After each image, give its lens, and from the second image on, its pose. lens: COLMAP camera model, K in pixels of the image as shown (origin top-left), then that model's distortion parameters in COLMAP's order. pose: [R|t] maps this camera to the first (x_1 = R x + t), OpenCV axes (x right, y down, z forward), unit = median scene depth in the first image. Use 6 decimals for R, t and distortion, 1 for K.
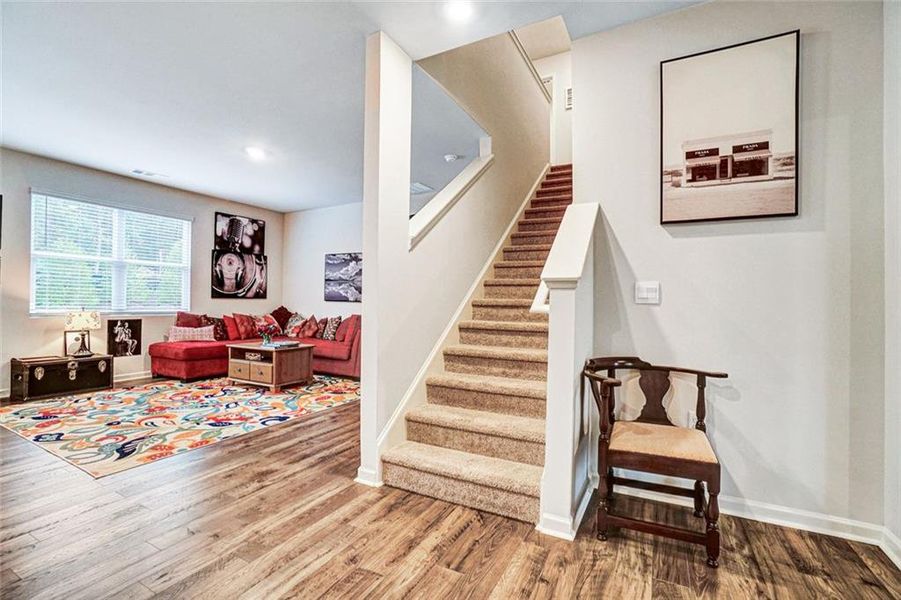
lens RADIAL K [[403.6, 0, 448.6], [0, 403.6, 303.3], [0, 0, 1]] dist [-0.057849, 0.020666]
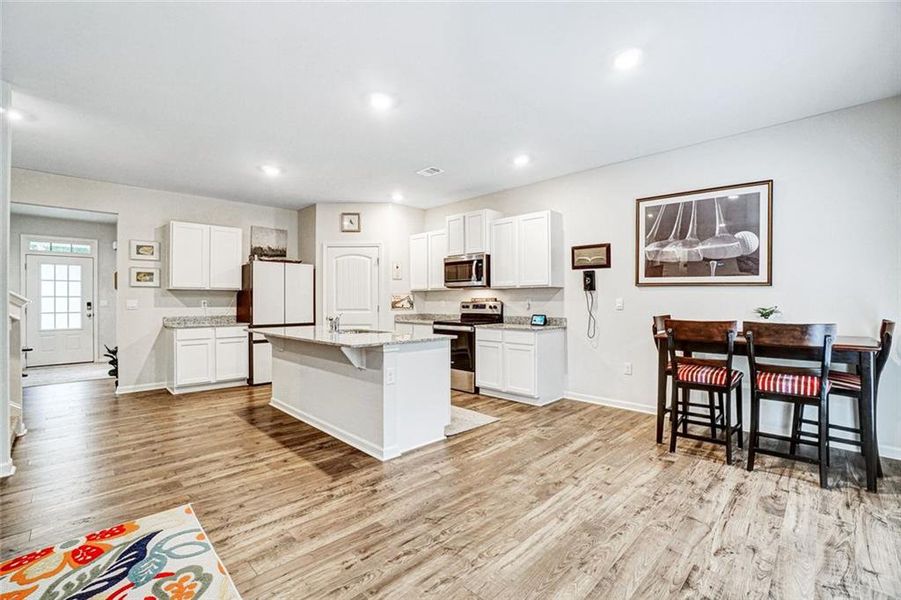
lens RADIAL K [[398.2, 0, 452.9], [0, 398.2, 295.7], [0, 0, 1]] dist [-0.058275, 0.019857]
pose [[-0.957519, -0.005768, 0.288313, -1.018252], [-0.008757, 0.999920, -0.009078, -0.041739], [-0.288237, -0.011217, -0.957493, 0.976576]]
